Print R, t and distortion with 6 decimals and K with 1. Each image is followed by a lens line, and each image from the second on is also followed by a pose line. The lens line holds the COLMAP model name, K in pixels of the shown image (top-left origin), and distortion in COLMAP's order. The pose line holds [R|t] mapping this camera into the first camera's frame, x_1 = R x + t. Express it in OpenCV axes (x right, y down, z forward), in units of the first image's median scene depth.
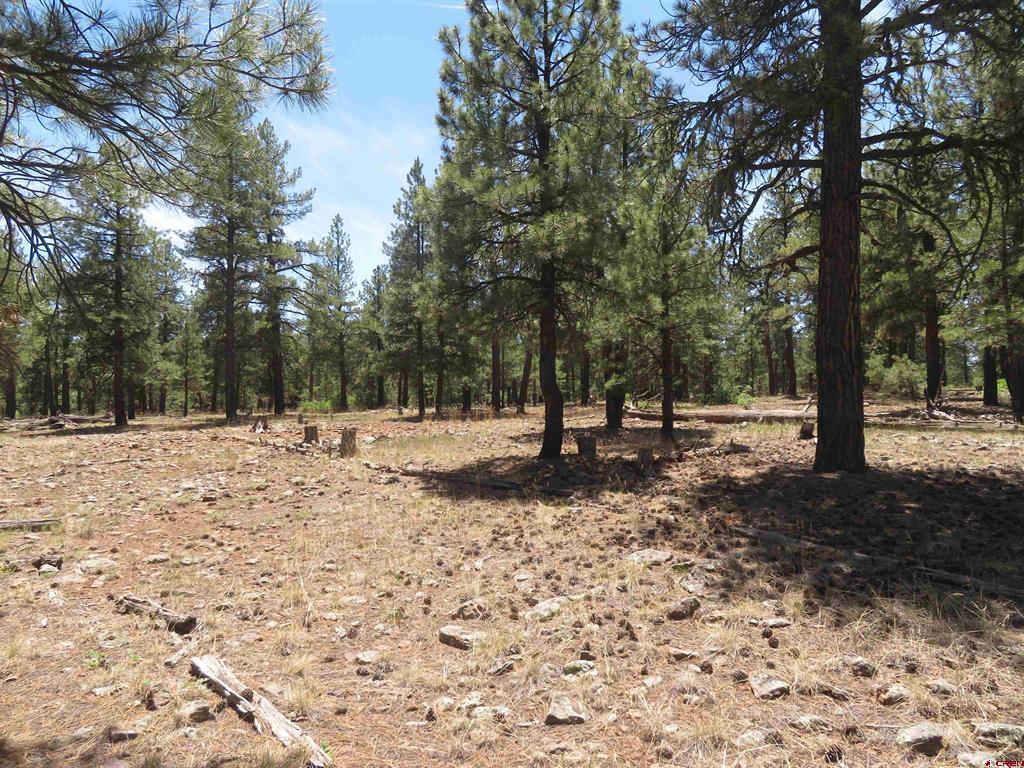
lens RADIAL K [[759.0, 0, 512.0], [0, 759.0, 384.0], [0, 0, 1]] dist [0.000064, 0.004515]
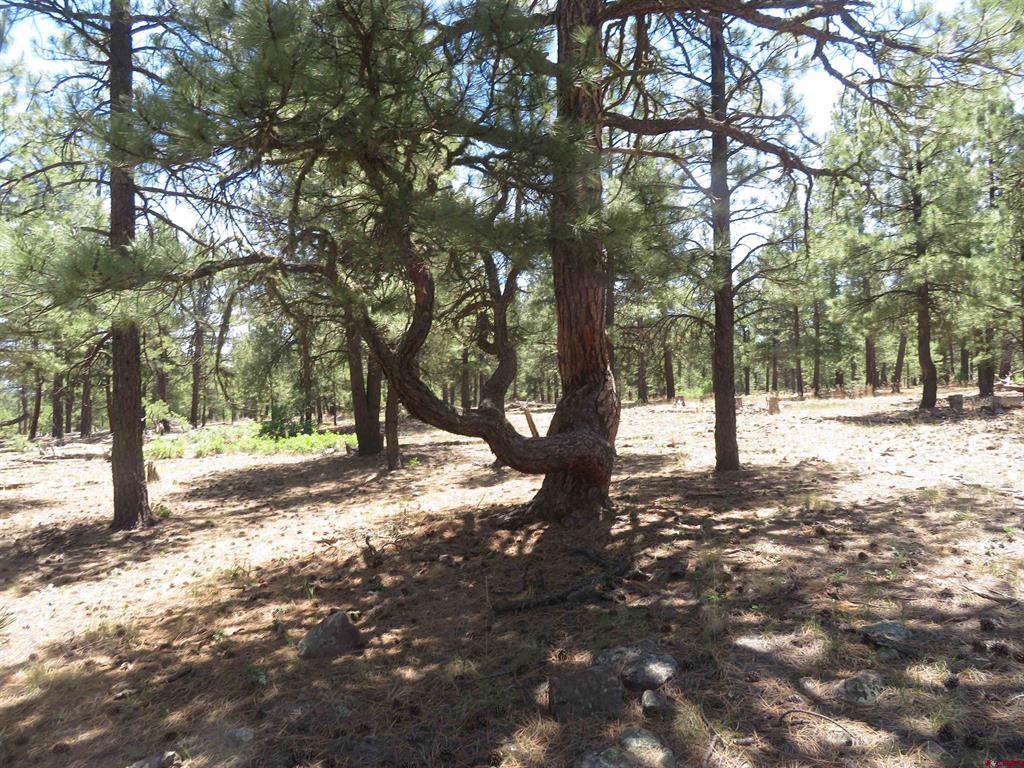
lens RADIAL K [[759.0, 0, 512.0], [0, 759.0, 384.0], [0, 0, 1]] dist [0.000064, 0.004515]
pose [[0.900955, -0.025368, -0.433171, -0.033791], [0.028890, 0.999581, 0.001549, 0.019635], [0.432950, -0.013910, 0.901311, -0.623724]]
